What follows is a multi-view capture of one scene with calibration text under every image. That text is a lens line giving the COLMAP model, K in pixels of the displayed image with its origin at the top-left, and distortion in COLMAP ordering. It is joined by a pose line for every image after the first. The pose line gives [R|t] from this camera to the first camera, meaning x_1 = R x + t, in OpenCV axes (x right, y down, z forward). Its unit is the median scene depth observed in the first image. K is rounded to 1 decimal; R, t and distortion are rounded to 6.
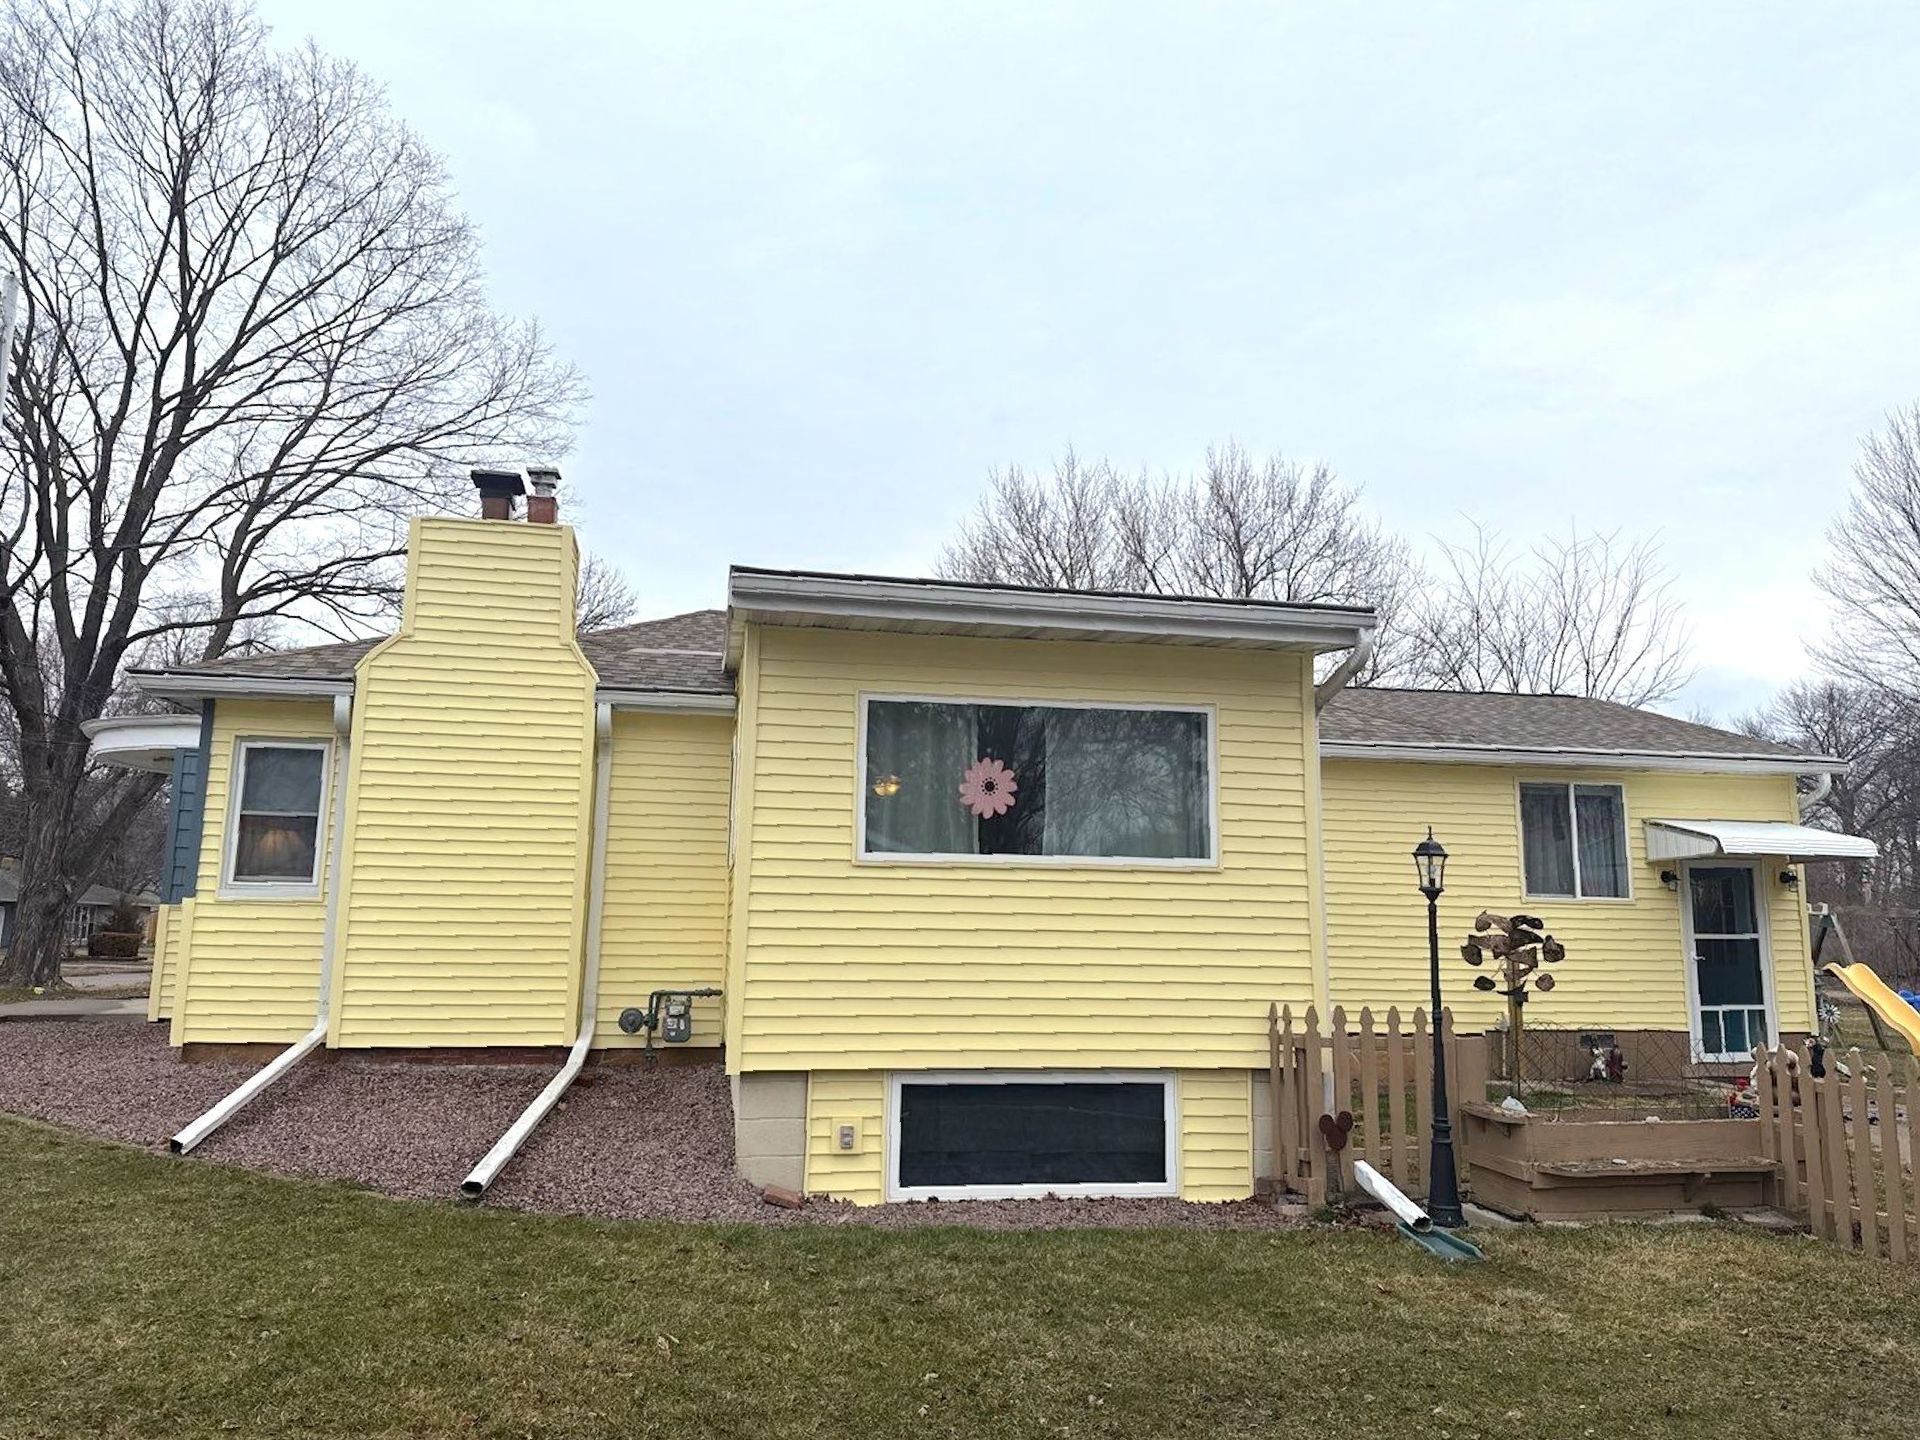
lens RADIAL K [[1430.9, 0, 960.0], [0, 1430.9, 720.0], [0, 0, 1]] dist [0.123519, -0.177949]
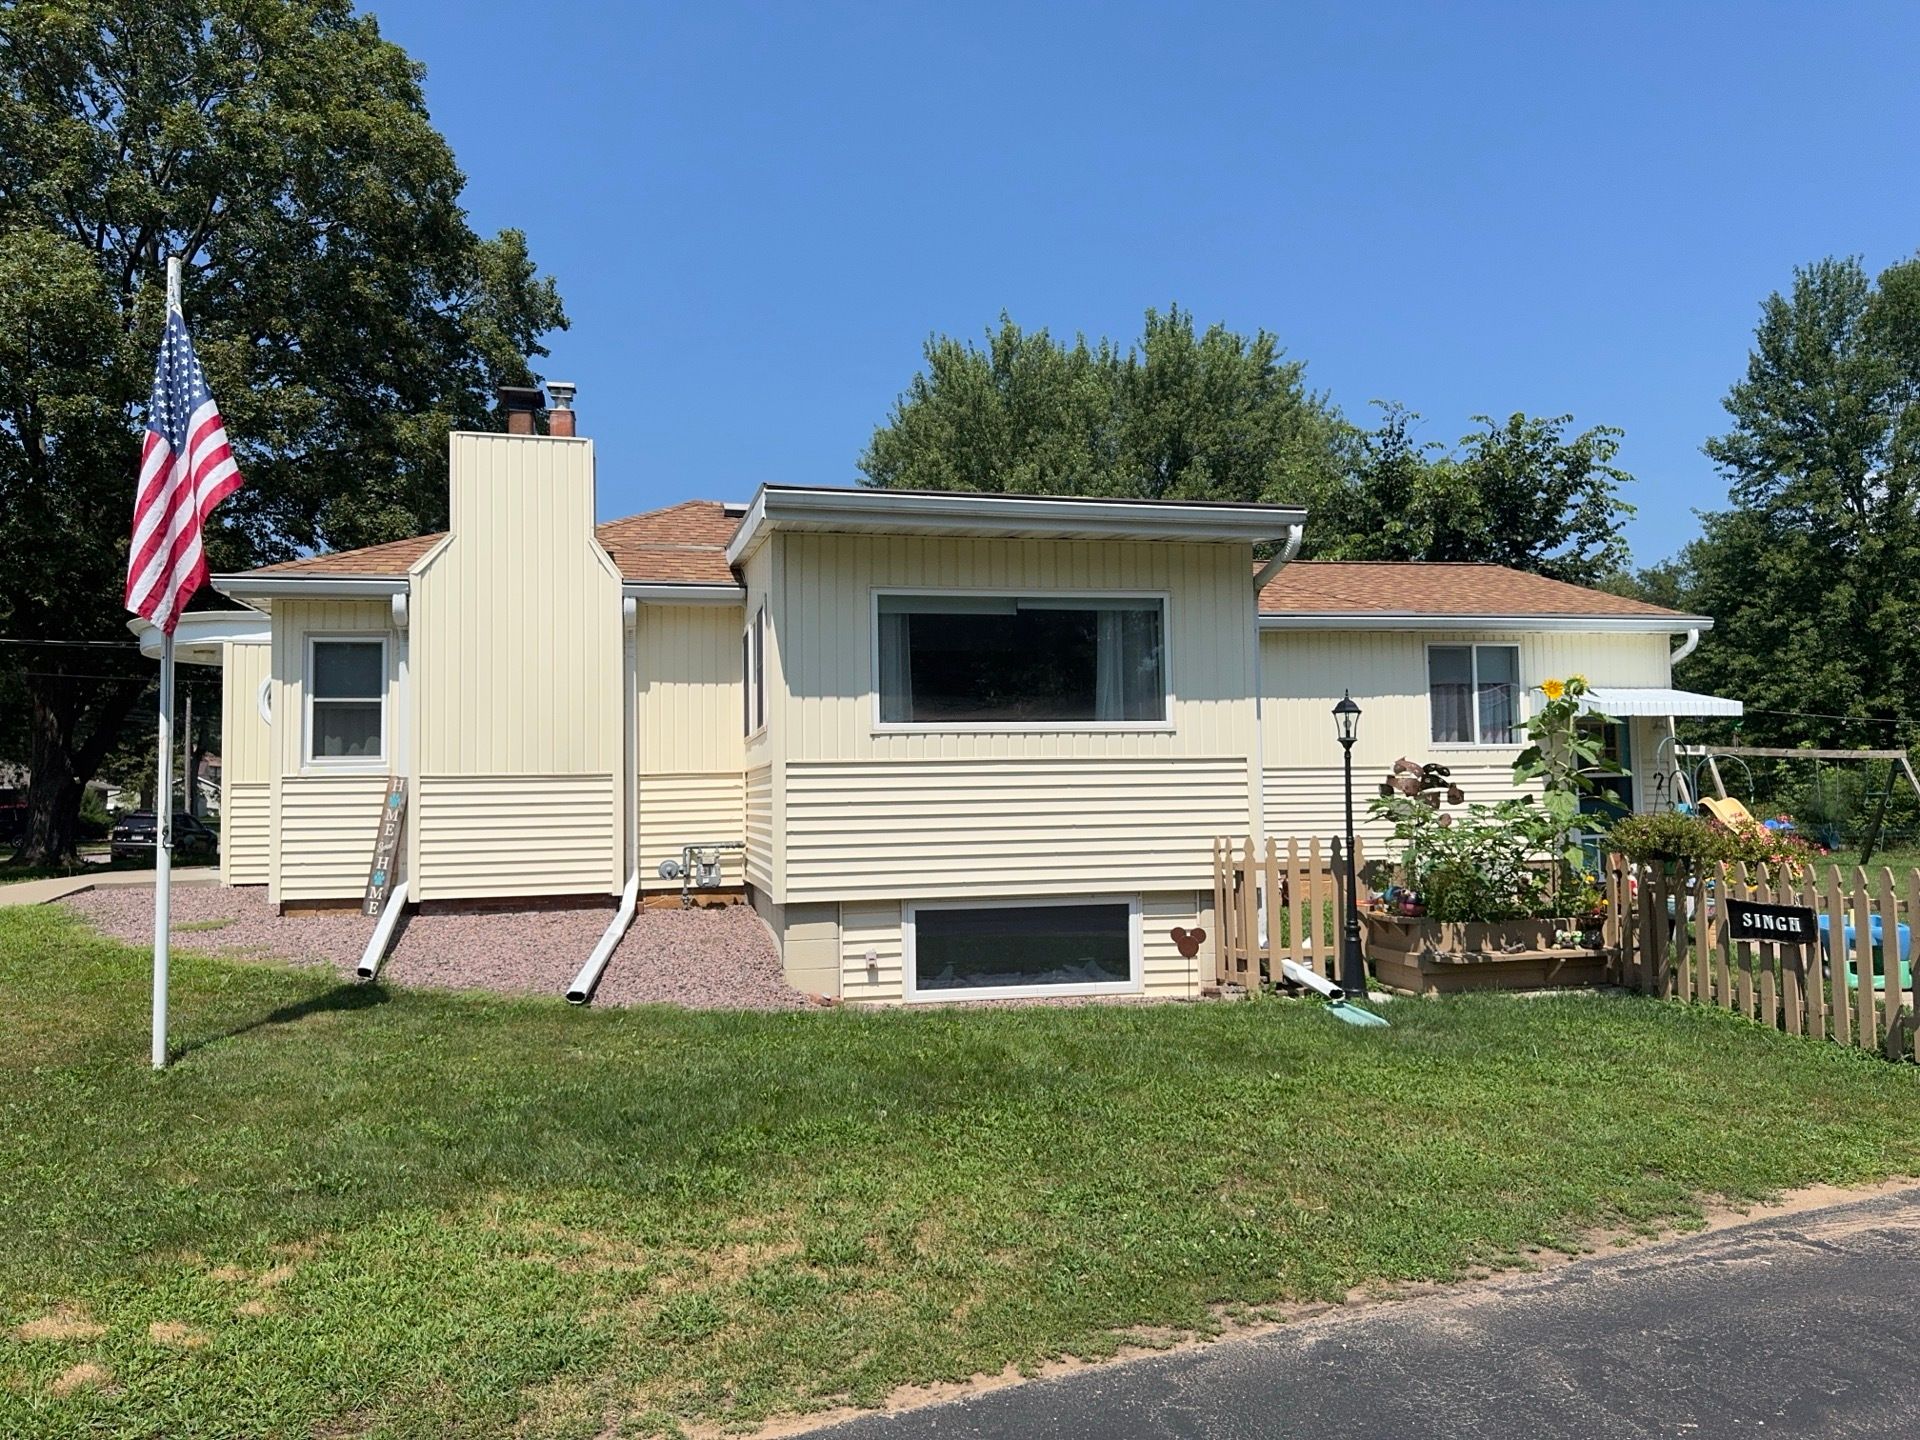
lens RADIAL K [[1430.9, 0, 960.0], [0, 1430.9, 720.0], [0, 0, 1]] dist [0.123519, -0.177949]
pose [[0.998623, -0.025200, 0.046017, -0.046803], [0.020932, 0.995632, 0.090986, -0.014071], [-0.048108, -0.089897, 0.994788, -0.163265]]
